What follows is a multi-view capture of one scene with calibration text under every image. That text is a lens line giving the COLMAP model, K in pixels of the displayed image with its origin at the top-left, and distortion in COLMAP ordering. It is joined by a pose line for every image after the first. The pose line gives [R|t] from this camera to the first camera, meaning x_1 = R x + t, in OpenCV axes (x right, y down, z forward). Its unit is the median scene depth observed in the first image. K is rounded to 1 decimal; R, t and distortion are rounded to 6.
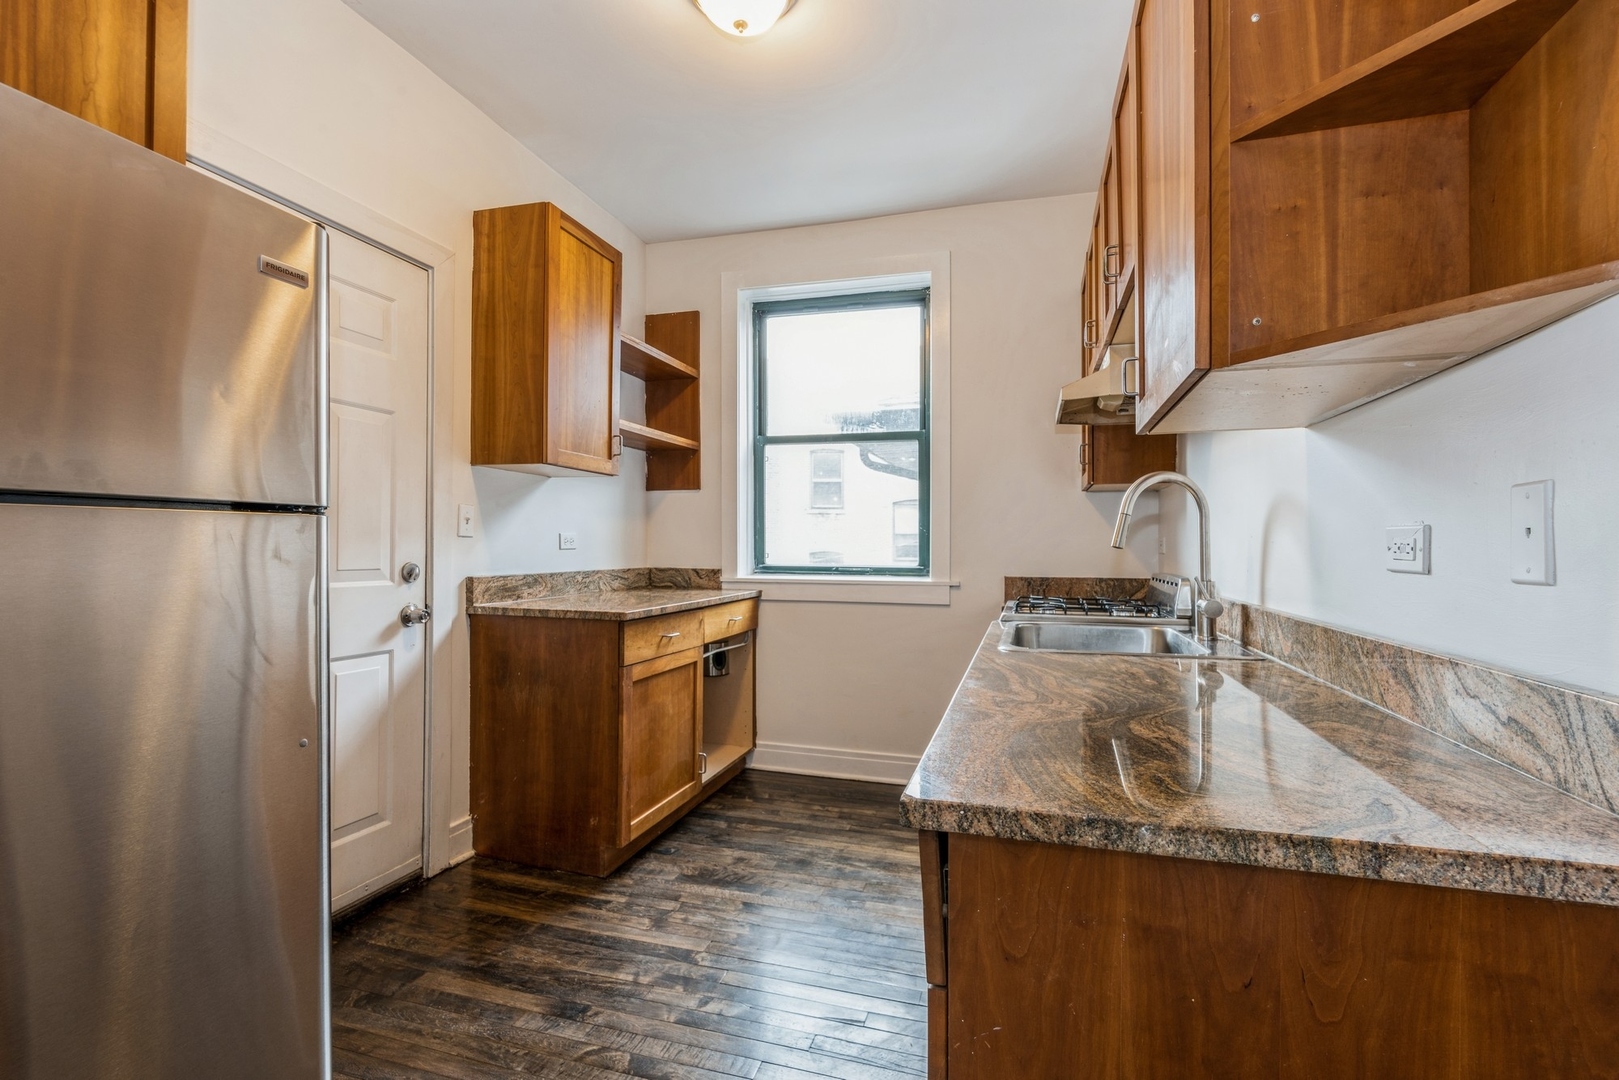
lens RADIAL K [[728.4, 0, 825.9], [0, 728.4, 535.9], [0, 0, 1]] dist [-0.000702, -0.000338]
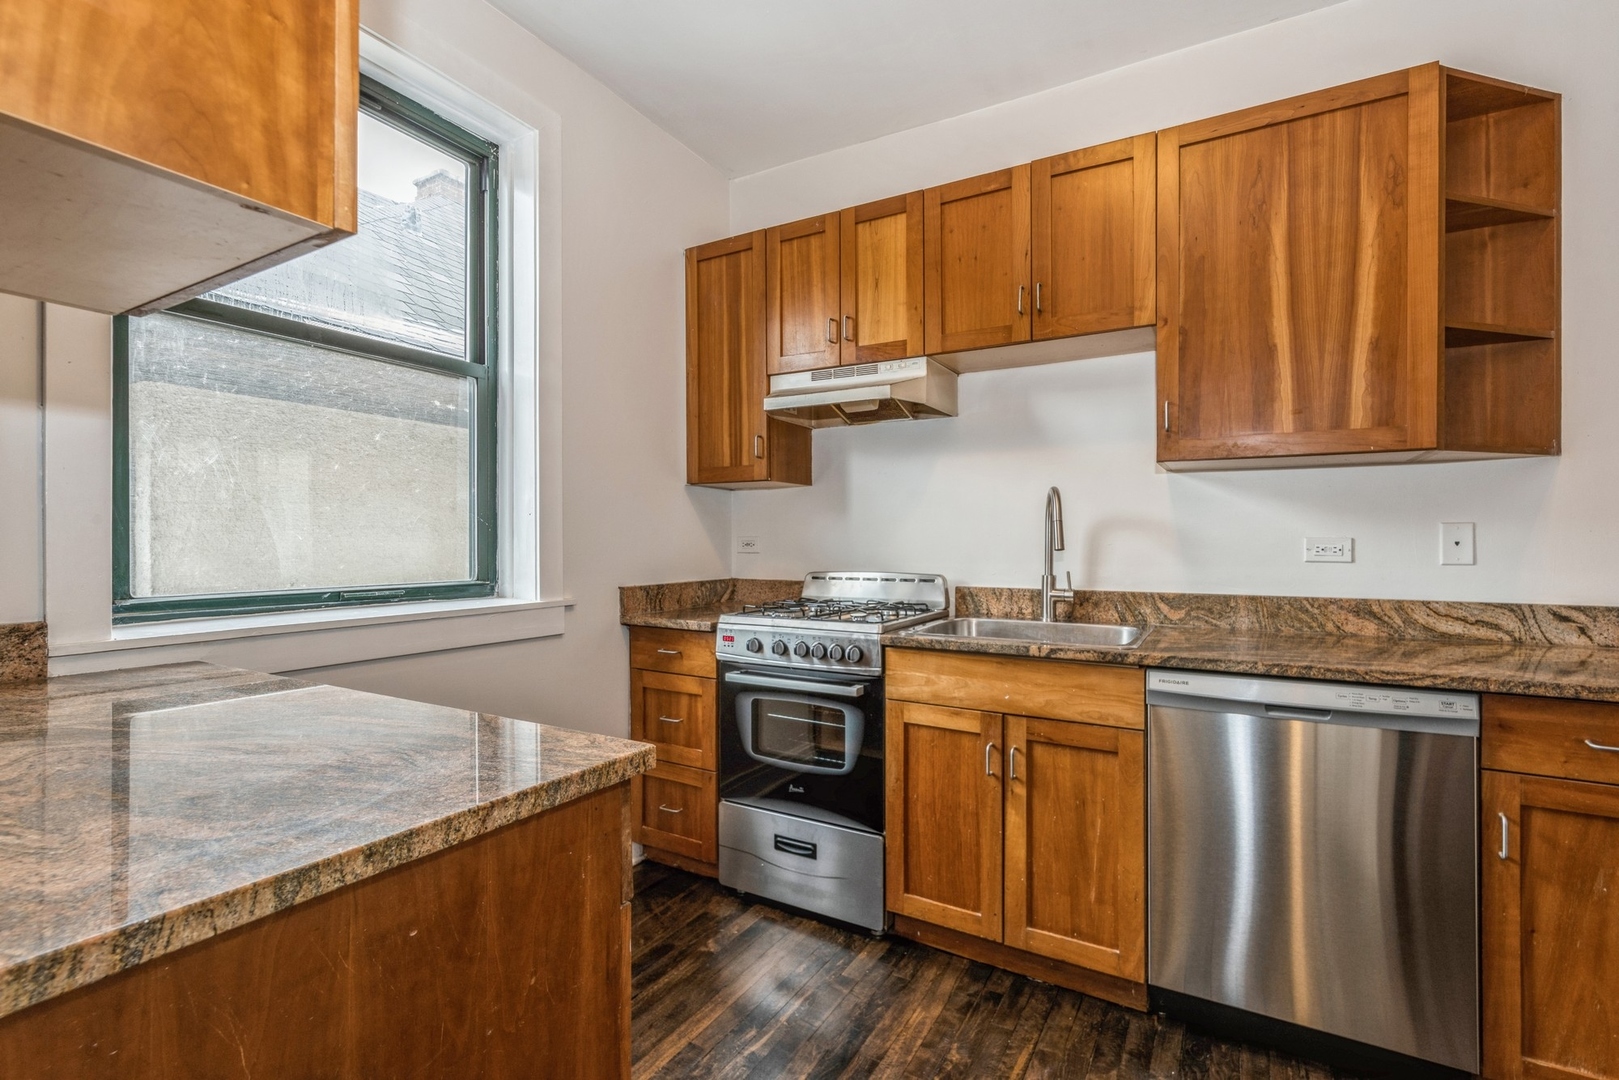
lens RADIAL K [[728.4, 0, 825.9], [0, 728.4, 535.9], [0, 0, 1]] dist [-0.000702, -0.000338]
pose [[0.234727, 0.002905, 0.972057, -0.437592], [-0.010114, 0.999949, -0.000546, 0.000559], [-0.972009, -0.009704, 0.234745, 0.601973]]
